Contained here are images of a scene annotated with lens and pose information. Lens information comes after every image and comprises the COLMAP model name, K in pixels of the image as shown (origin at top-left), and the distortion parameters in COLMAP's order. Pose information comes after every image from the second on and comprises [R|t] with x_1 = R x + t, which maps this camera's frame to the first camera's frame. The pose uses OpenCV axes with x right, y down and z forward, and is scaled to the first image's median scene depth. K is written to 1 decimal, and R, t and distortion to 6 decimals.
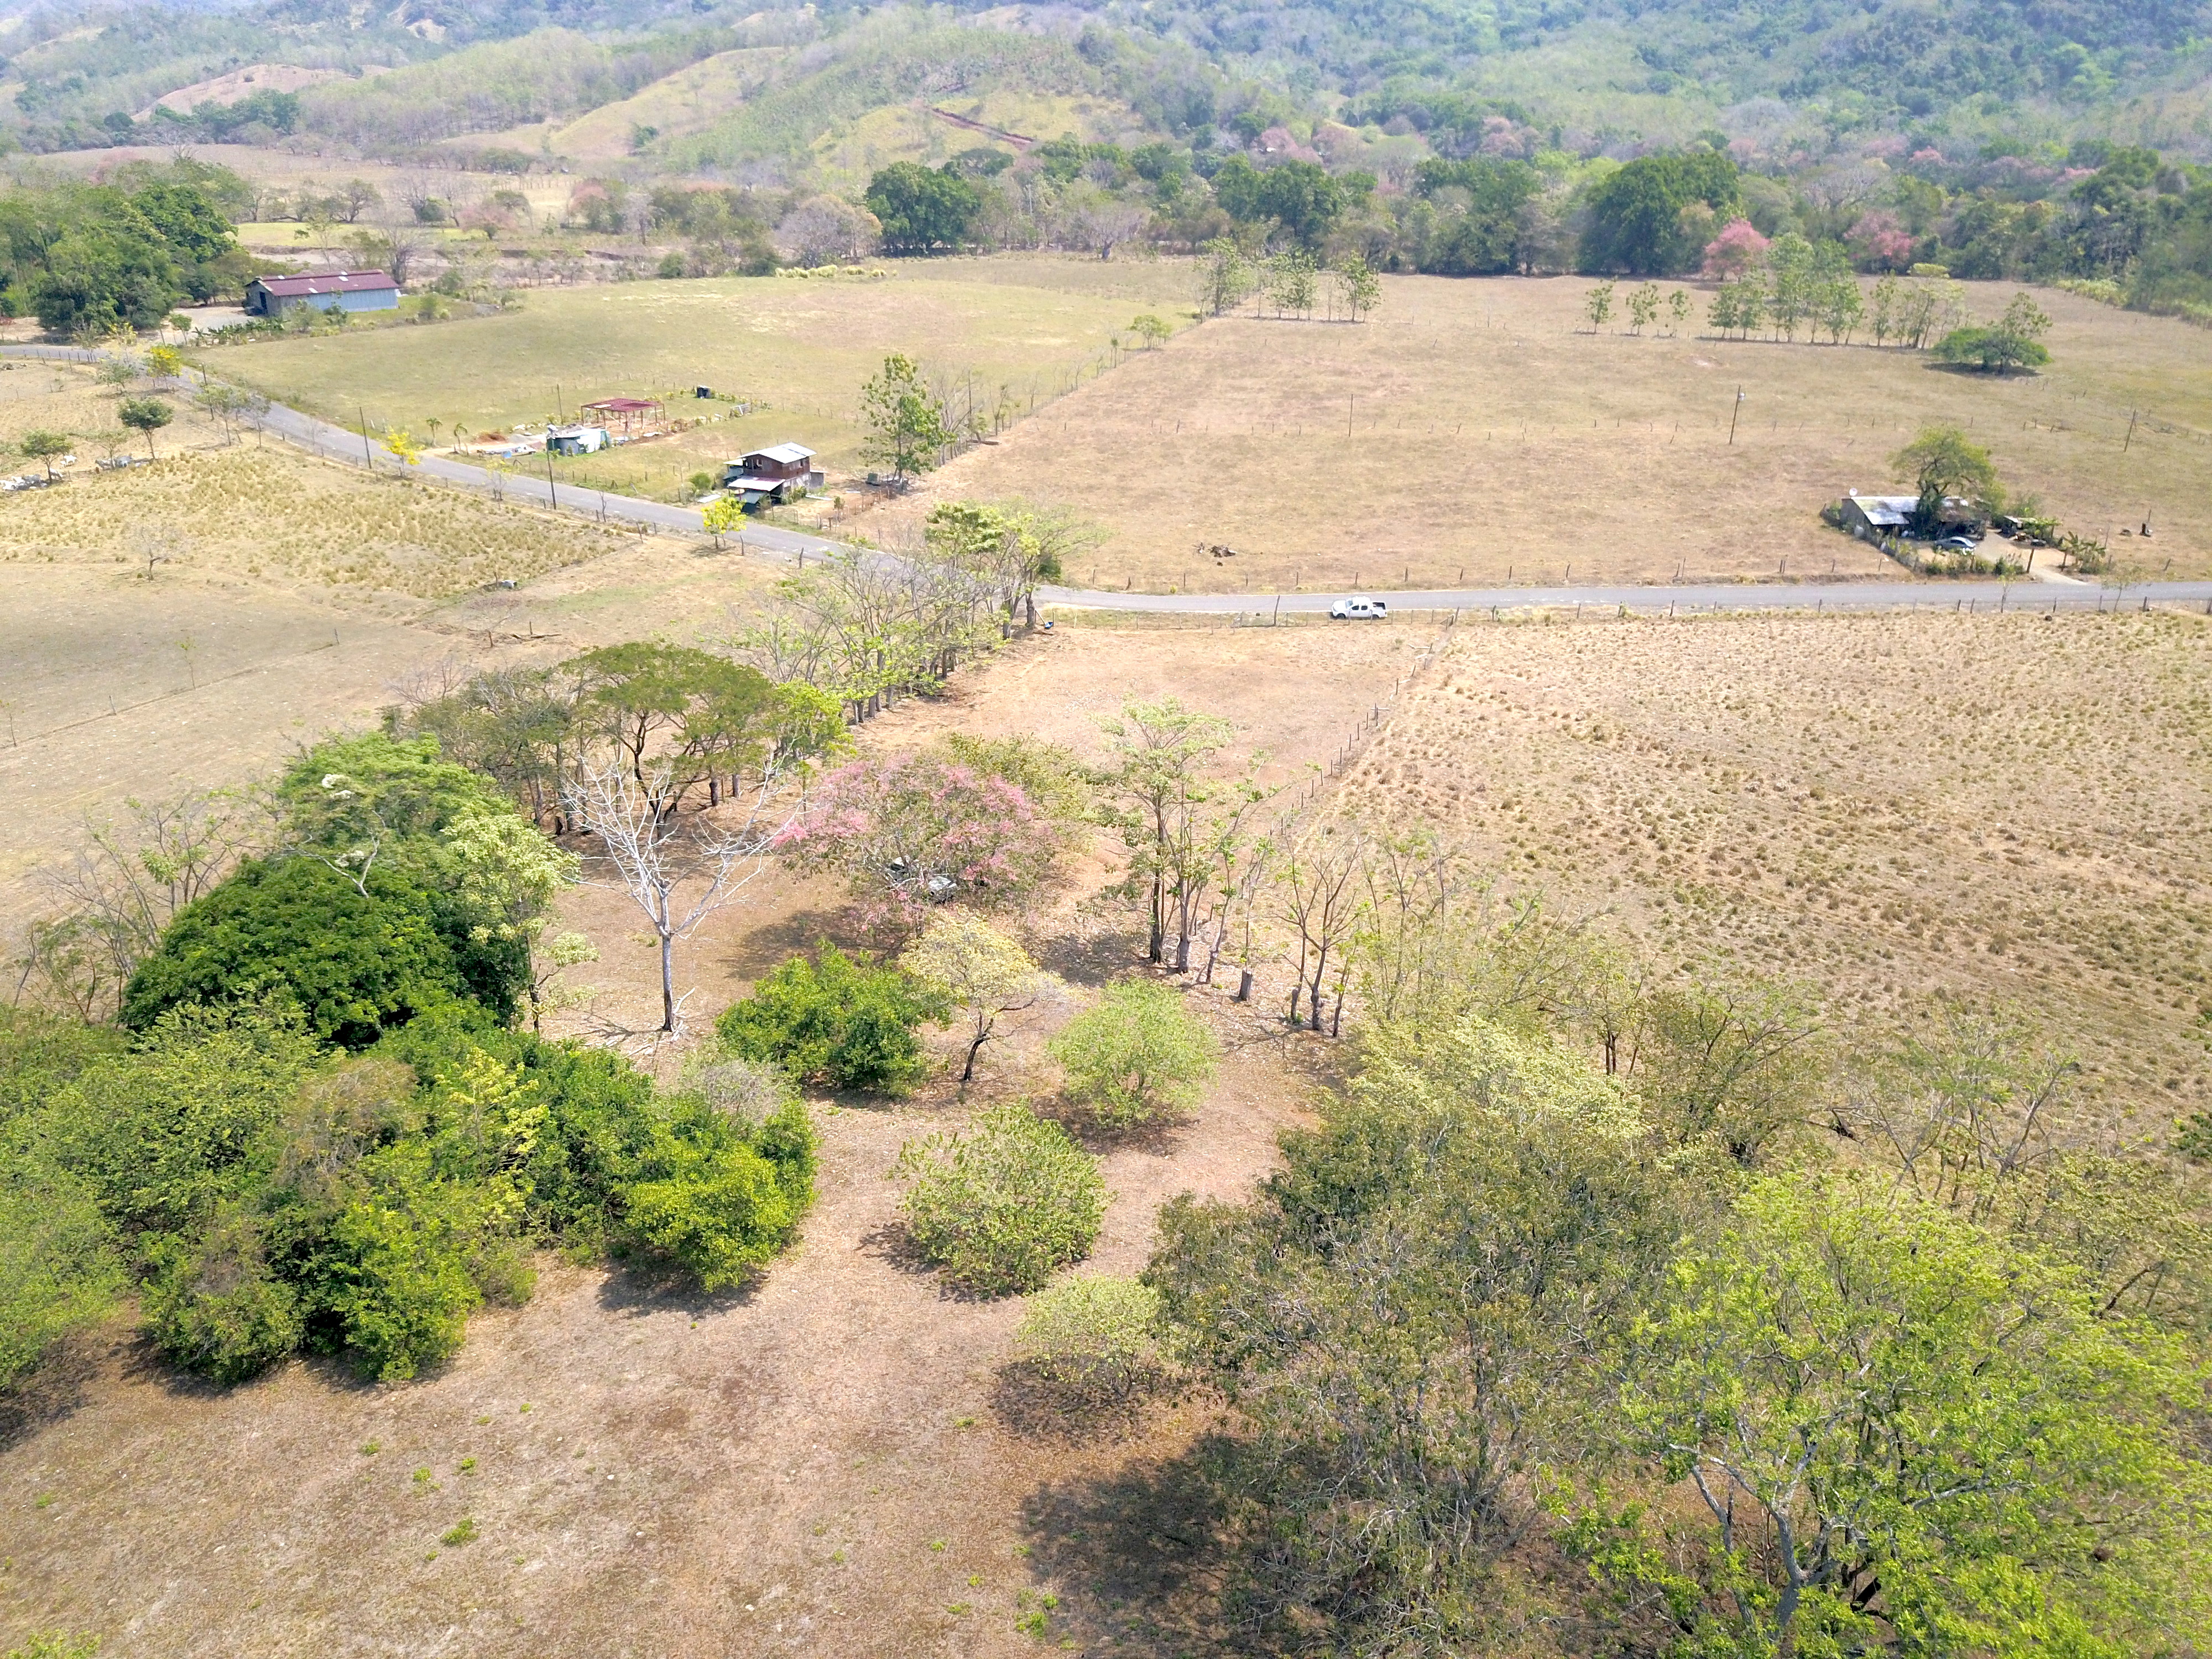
lens RADIAL K [[1691.7, 0, 1089.8], [0, 1691.7, 832.1], [0, 0, 1]] dist [-0.025497, 0.031483]
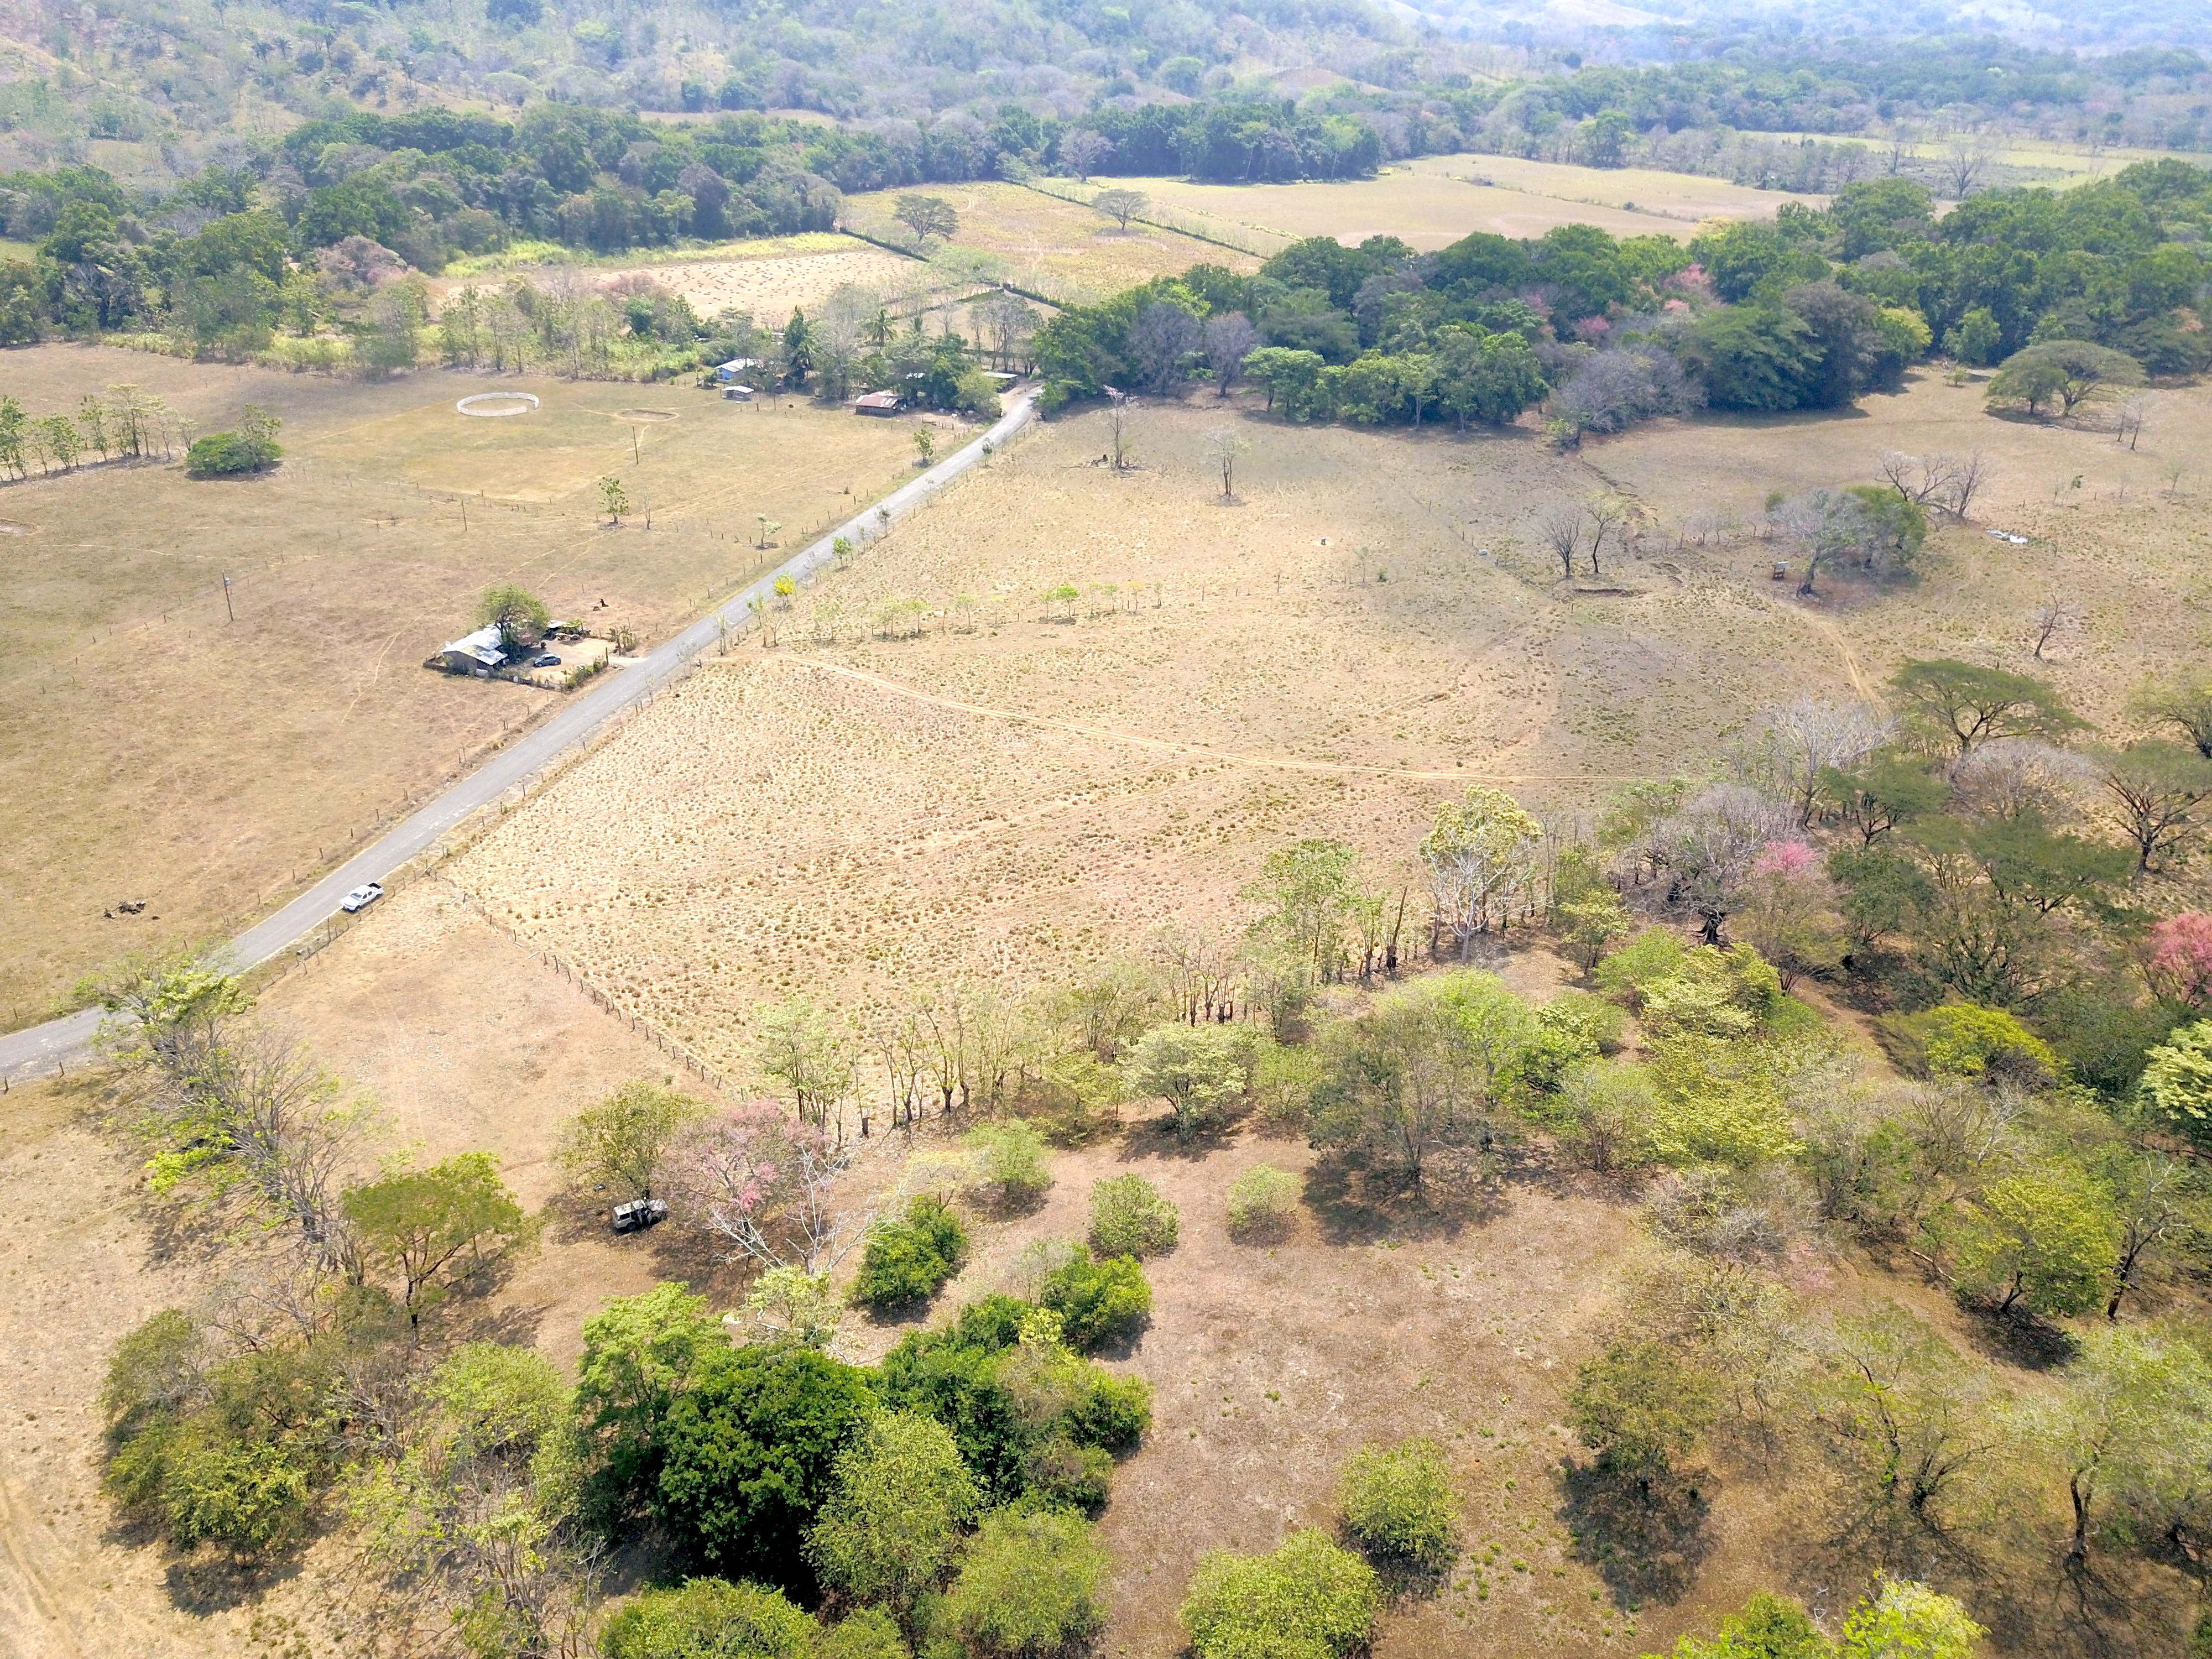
lens RADIAL K [[1694.6, 0, 1090.1], [0, 1694.6, 821.8], [0, 0, 1]] dist [-0.009512, 0.006717]
pose [[0.365383, -0.428742, 0.826242, -0.646090], [0.374369, 0.880348, 0.291263, -0.347006], [-0.852258, 0.202897, 0.482172, -0.048175]]
